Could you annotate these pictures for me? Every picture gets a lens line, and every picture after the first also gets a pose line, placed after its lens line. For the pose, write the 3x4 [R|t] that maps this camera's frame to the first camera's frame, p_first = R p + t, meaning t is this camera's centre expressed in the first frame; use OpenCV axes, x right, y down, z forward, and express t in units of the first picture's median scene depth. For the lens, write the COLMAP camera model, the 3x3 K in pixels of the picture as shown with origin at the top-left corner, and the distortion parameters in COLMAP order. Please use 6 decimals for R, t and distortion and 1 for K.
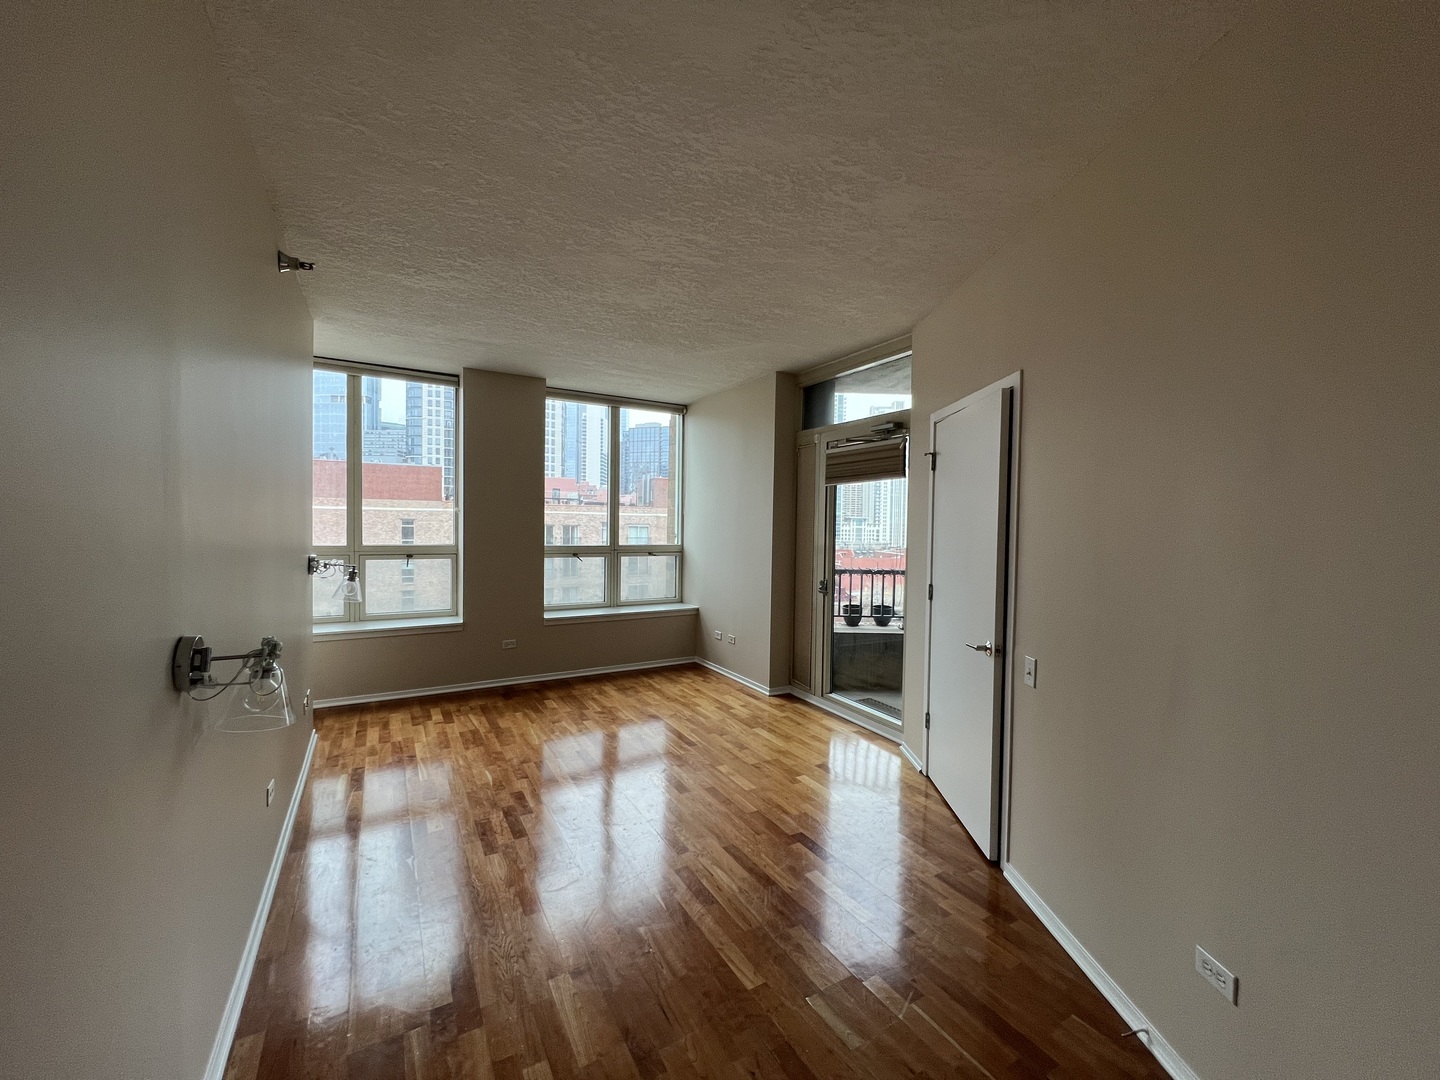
lens RADIAL K [[576.9, 0, 715.1], [0, 576.9, 537.6], [0, 0, 1]] dist [-0.001342, -0.000336]
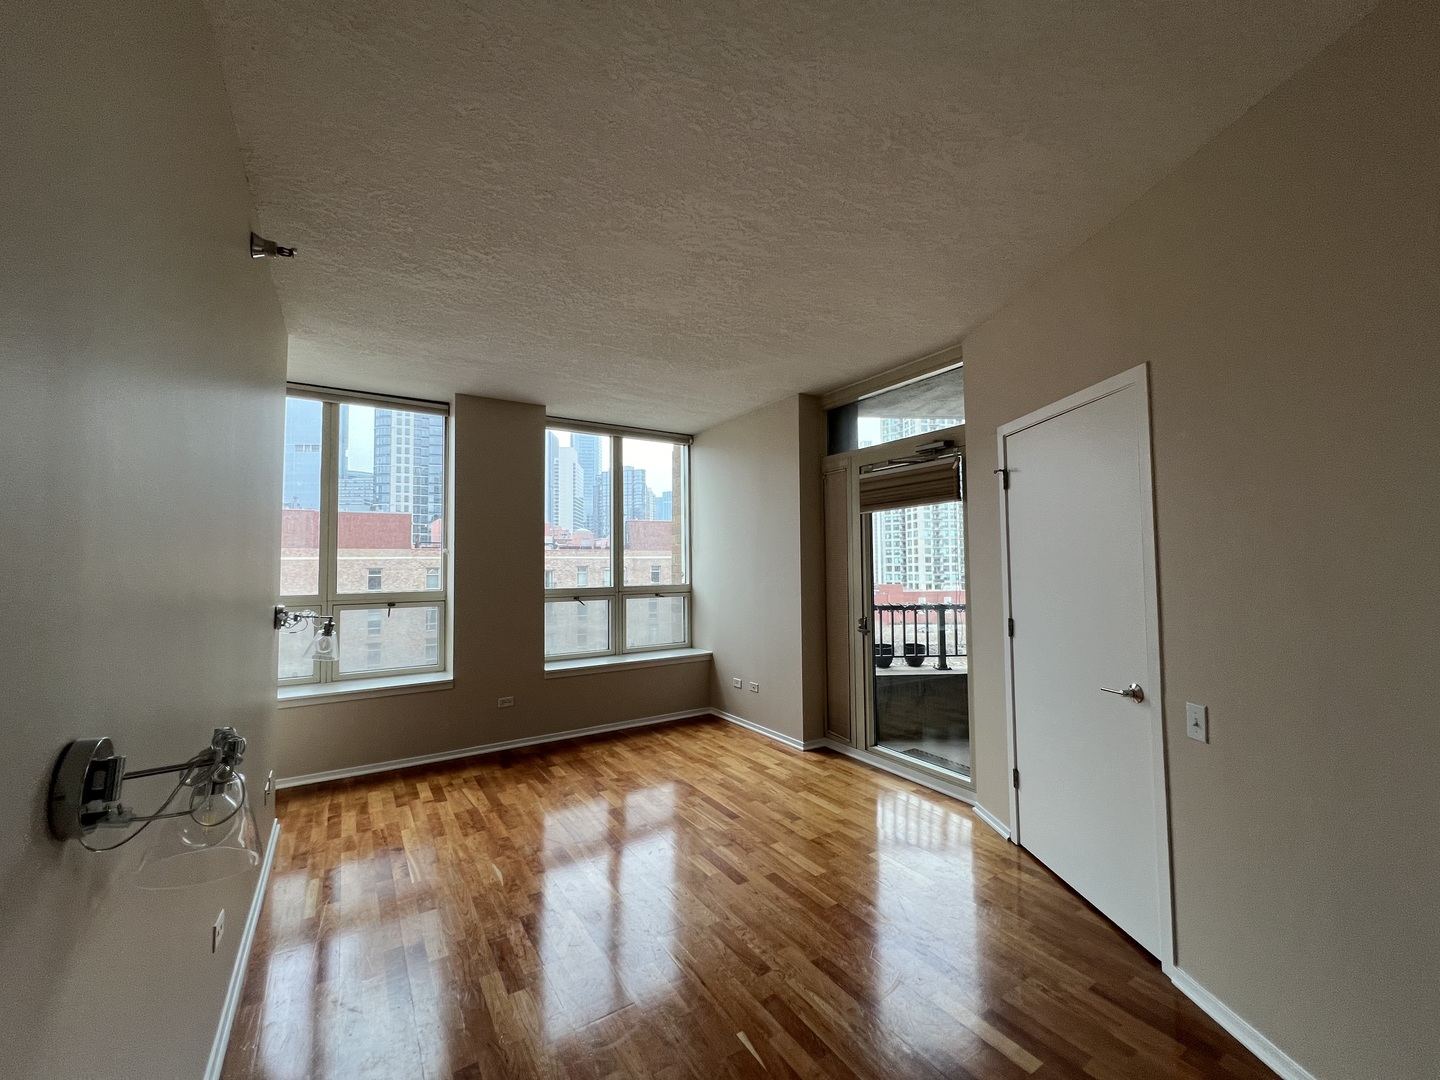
lens RADIAL K [[576.9, 0, 715.7], [0, 576.9, 537.7], [0, 0, 1]] dist [-0.001342, -0.000336]
pose [[0.998655, -0.023651, 0.046141, -0.077360], [0.026894, 0.997116, -0.070974, 0.006256], [-0.044329, 0.072119, 0.996410, 0.098242]]
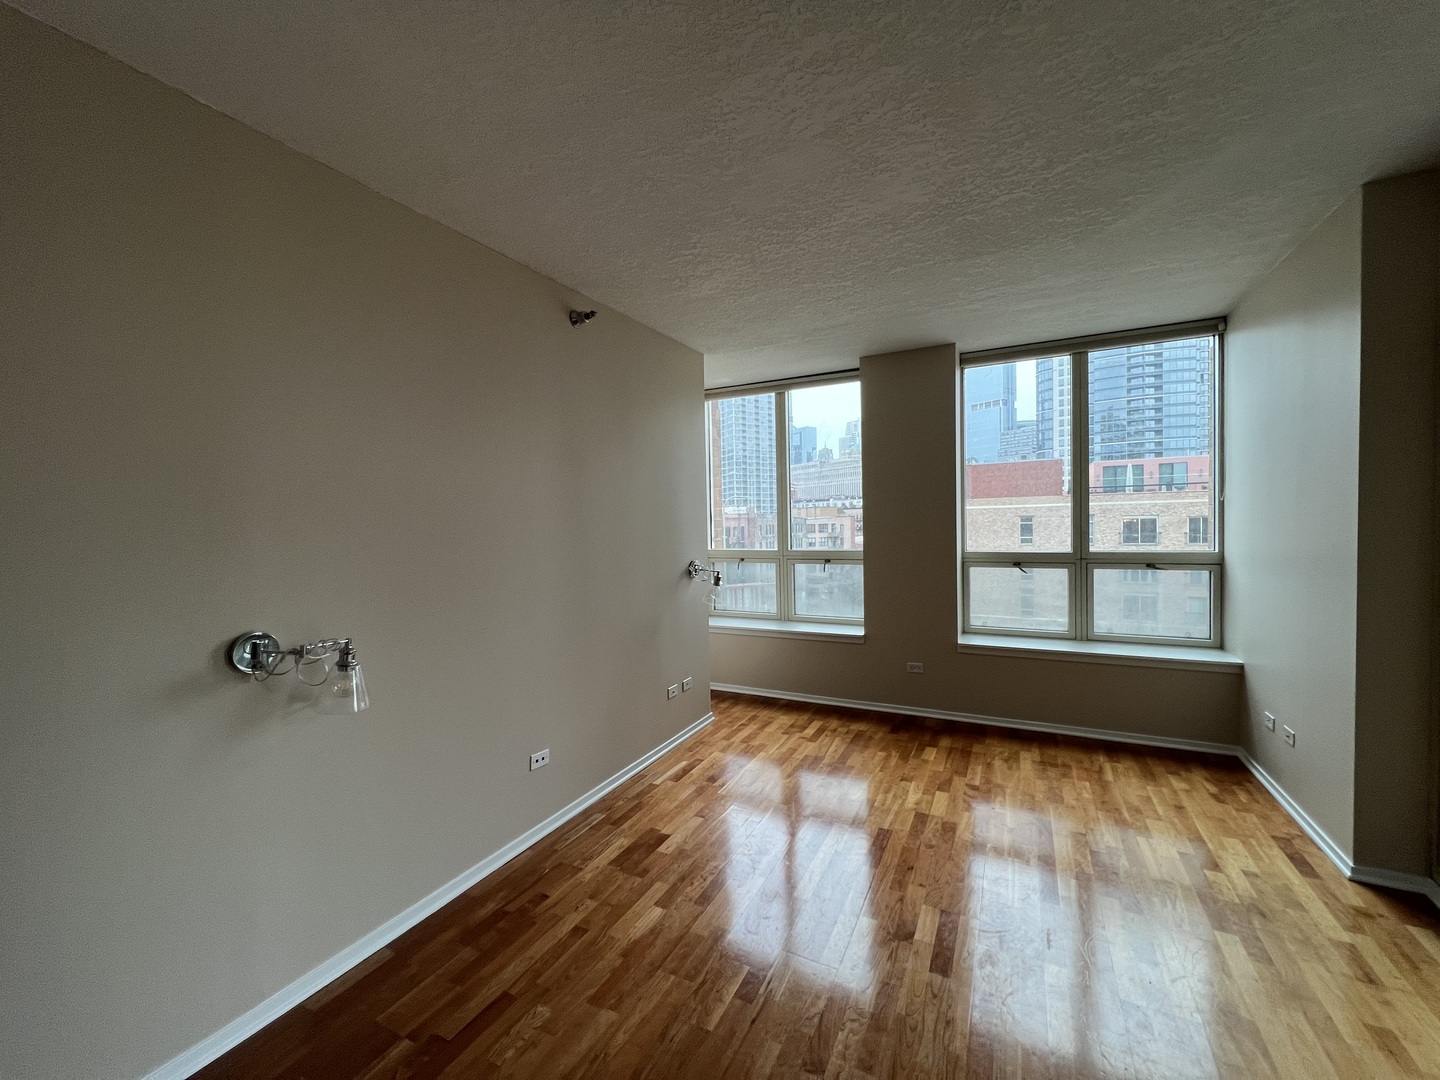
lens RADIAL K [[576.9, 0, 717.4], [0, 576.9, 537.4], [0, 0, 1]] dist [-0.001342, -0.000336]
pose [[0.536771, -0.005277, -0.843711, 0.221309], [0.010077, 0.999949, 0.000157, -0.011298], [0.843668, -0.008586, 0.536797, 0.321117]]
